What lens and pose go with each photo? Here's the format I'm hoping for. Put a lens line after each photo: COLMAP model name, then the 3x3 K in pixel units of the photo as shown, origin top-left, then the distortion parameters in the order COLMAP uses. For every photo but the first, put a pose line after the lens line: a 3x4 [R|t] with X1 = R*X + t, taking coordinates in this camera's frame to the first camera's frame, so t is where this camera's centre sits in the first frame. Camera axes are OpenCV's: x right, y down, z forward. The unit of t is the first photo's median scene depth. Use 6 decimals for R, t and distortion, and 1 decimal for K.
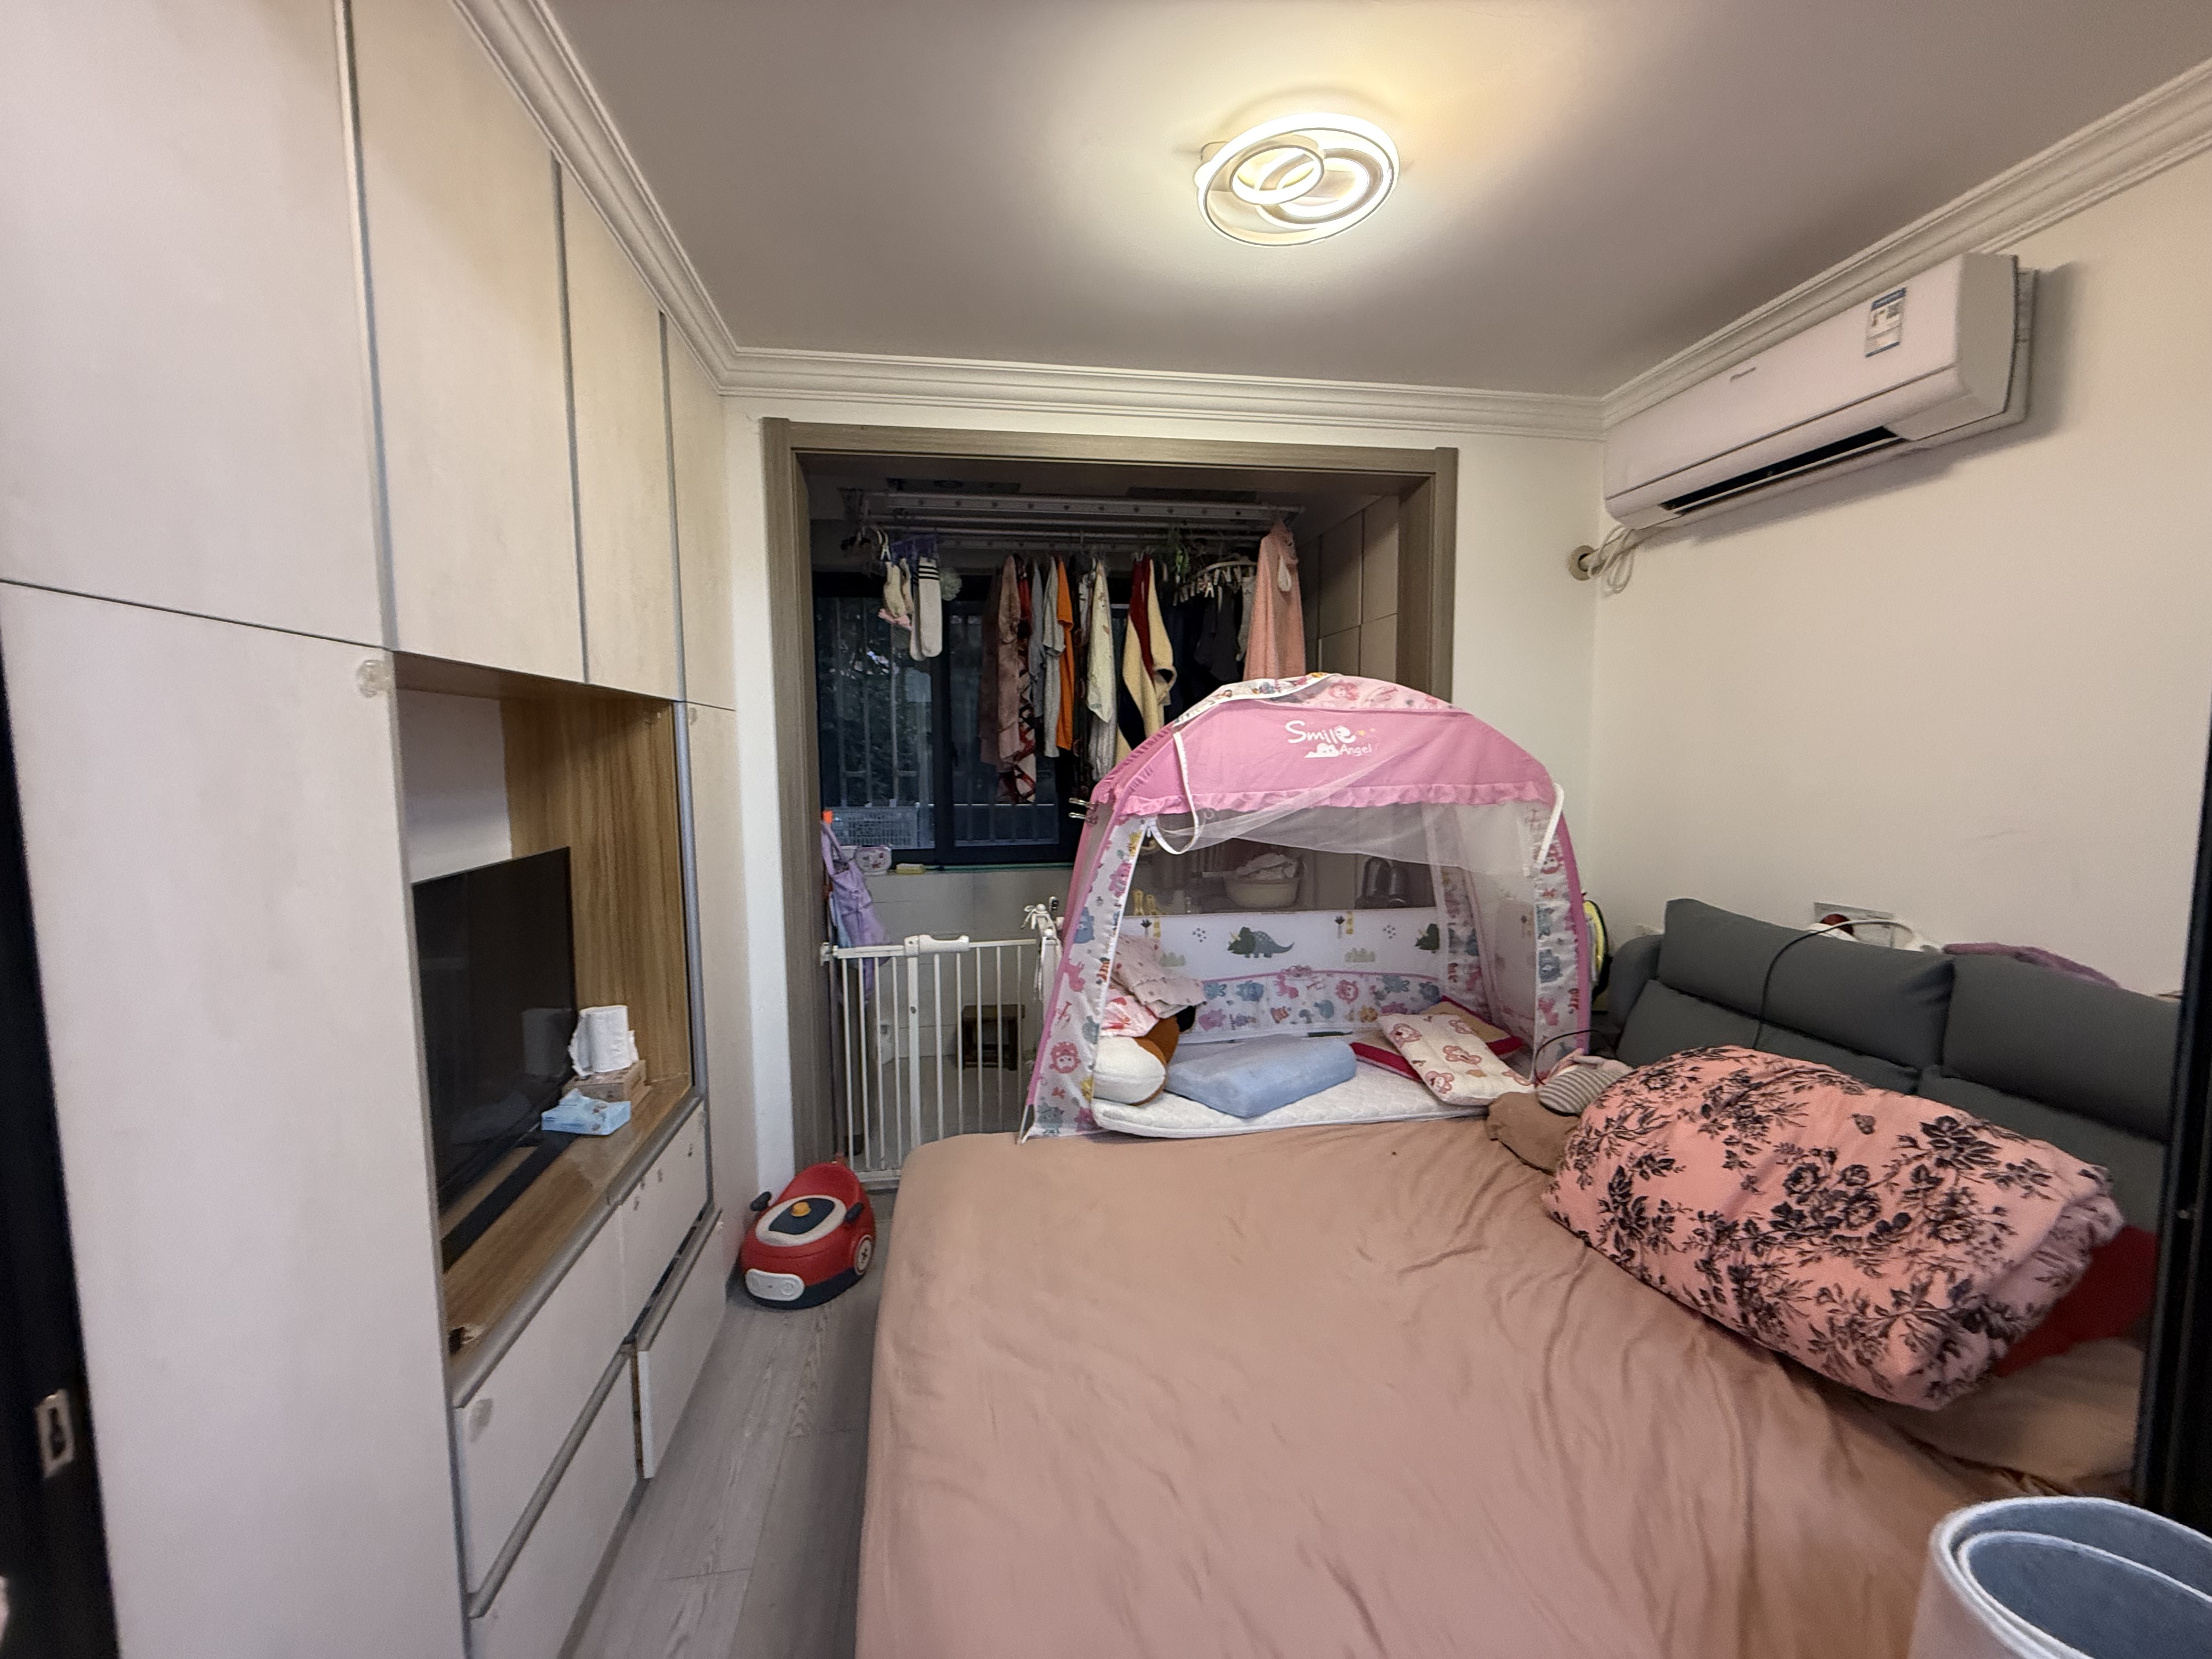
lens RADIAL K [[884.8, 0, 1102.1], [0, 884.8, 823.6], [0, 0, 1]] dist [0.000053, 0.000961]
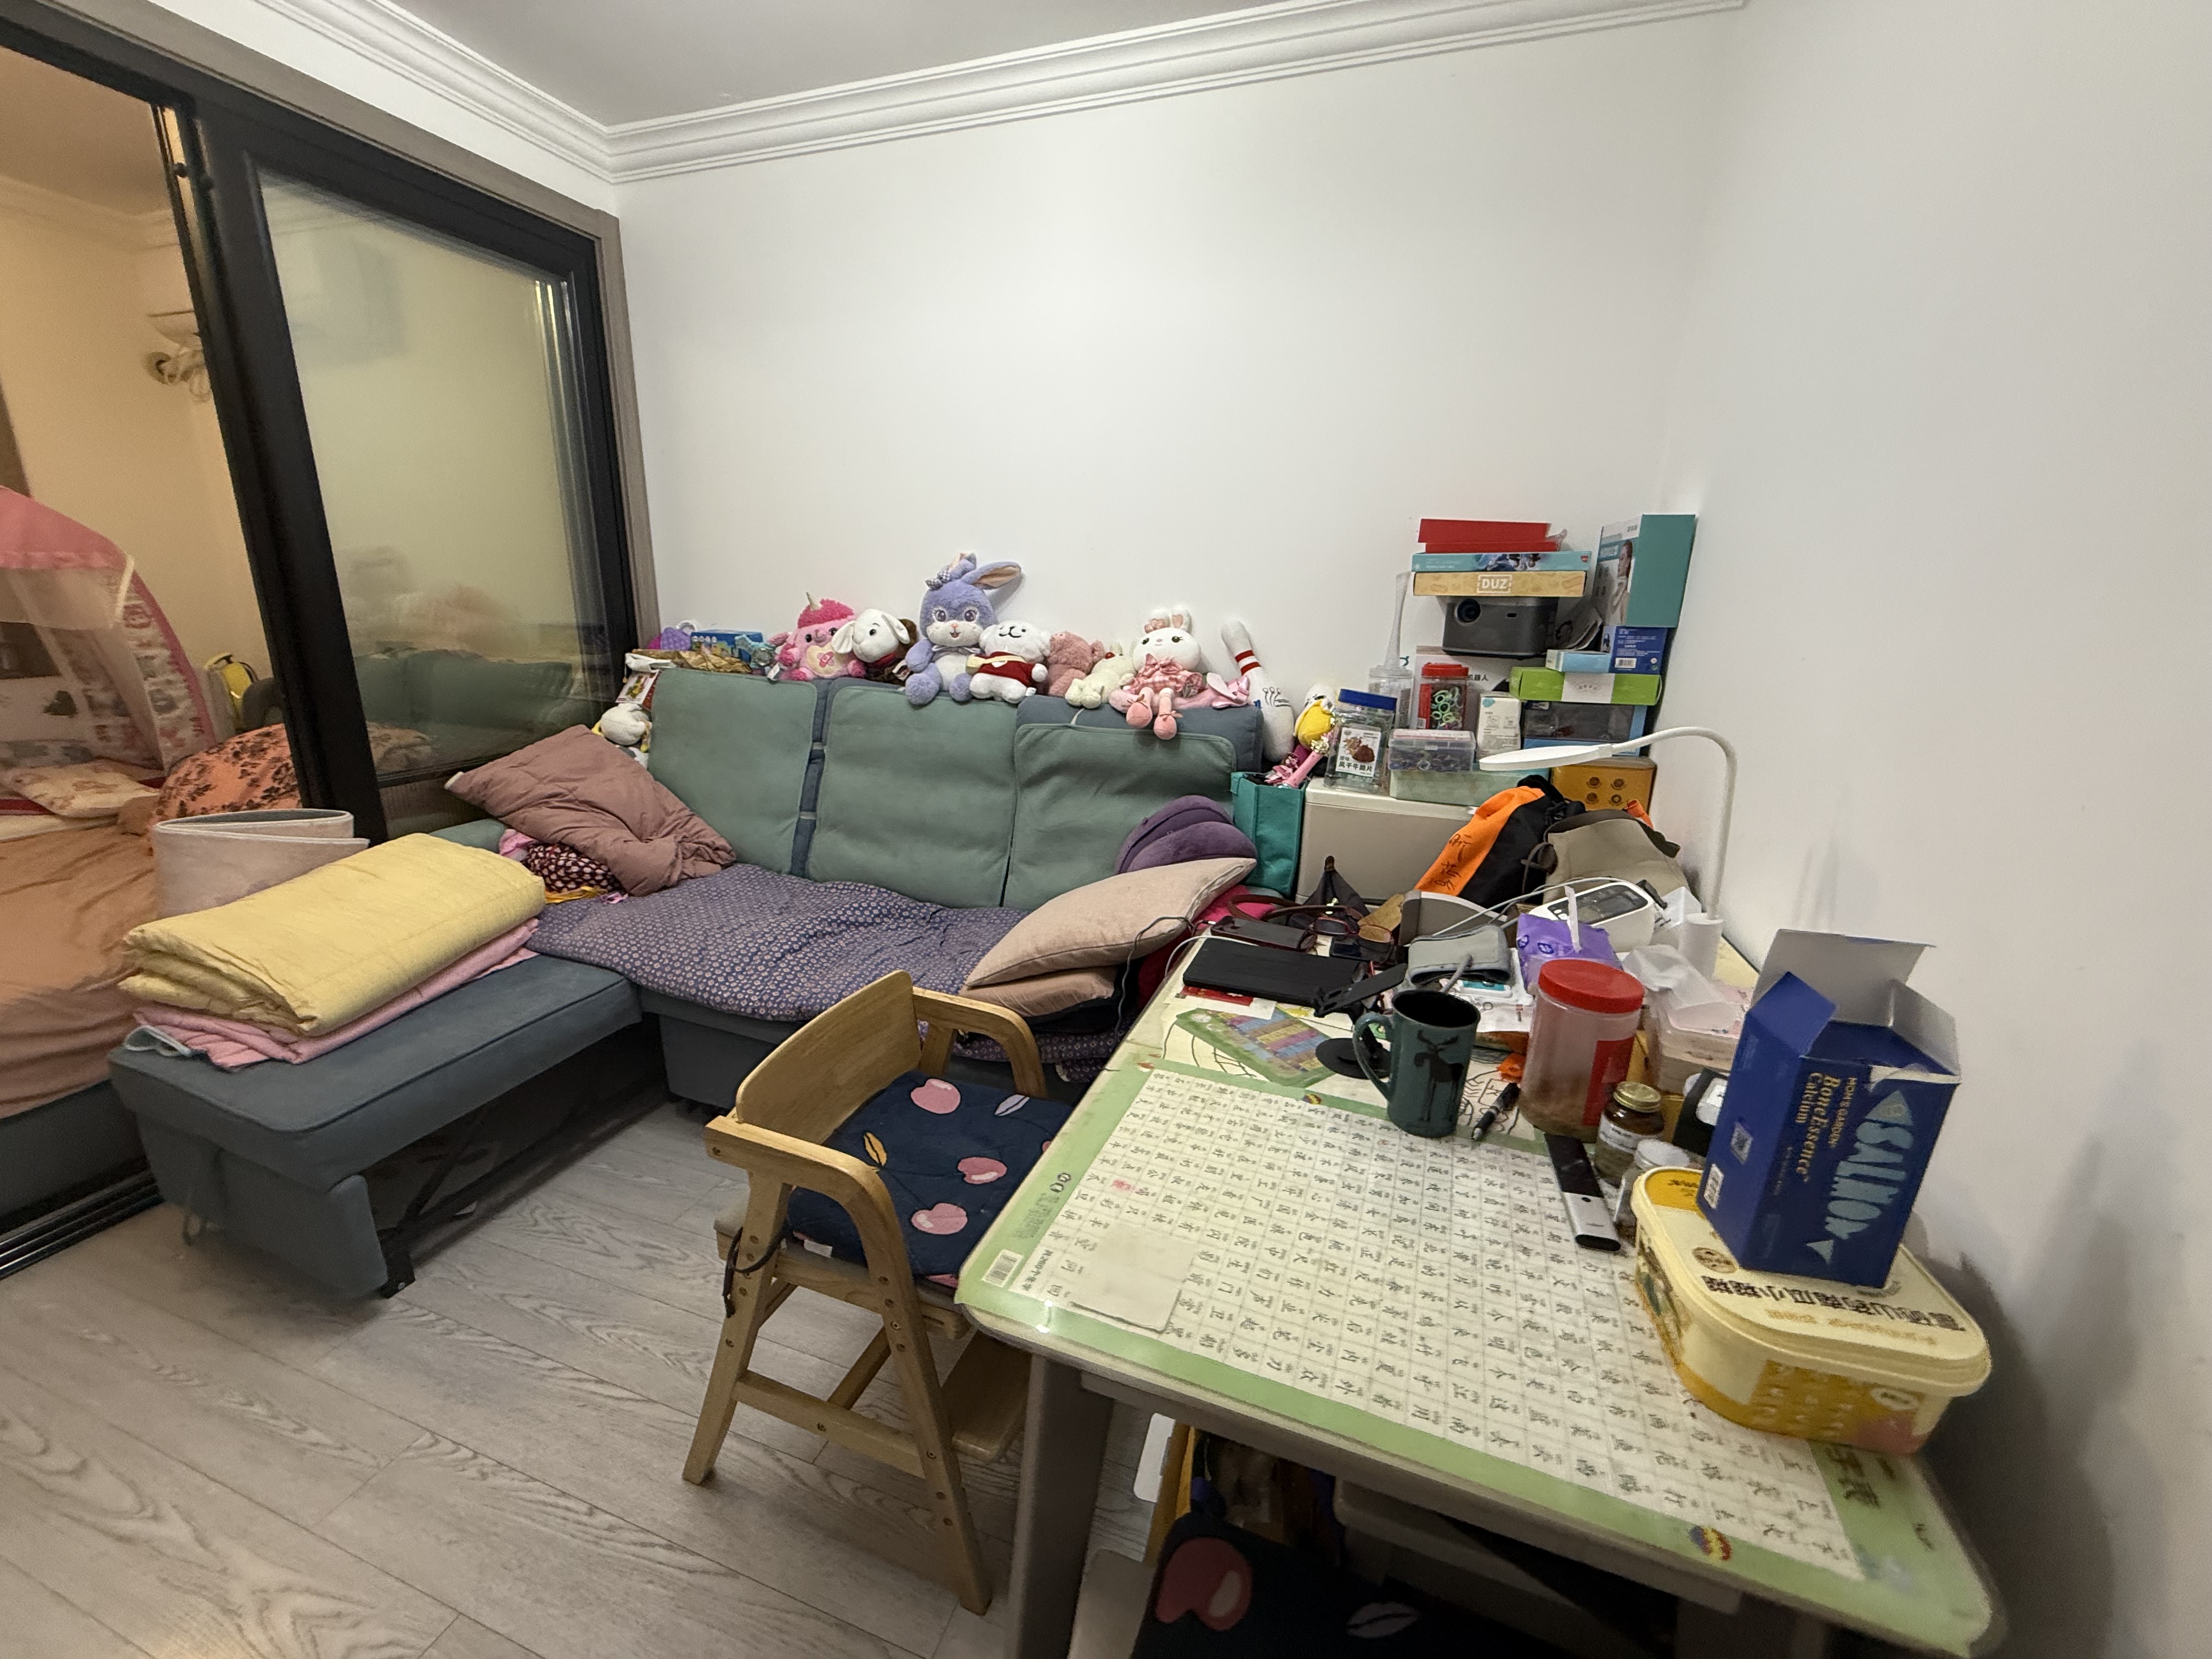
lens RADIAL K [[884.8, 0, 1101.5], [0, 884.8, 825.2], [0, 0, 1]] dist [0.000053, 0.000961]
pose [[0.475204, -0.208909, 0.854715, 0.010241], [0.047163, 0.976056, 0.212345, 0.111549], [-0.878610, -0.060597, 0.473679, -0.733924]]
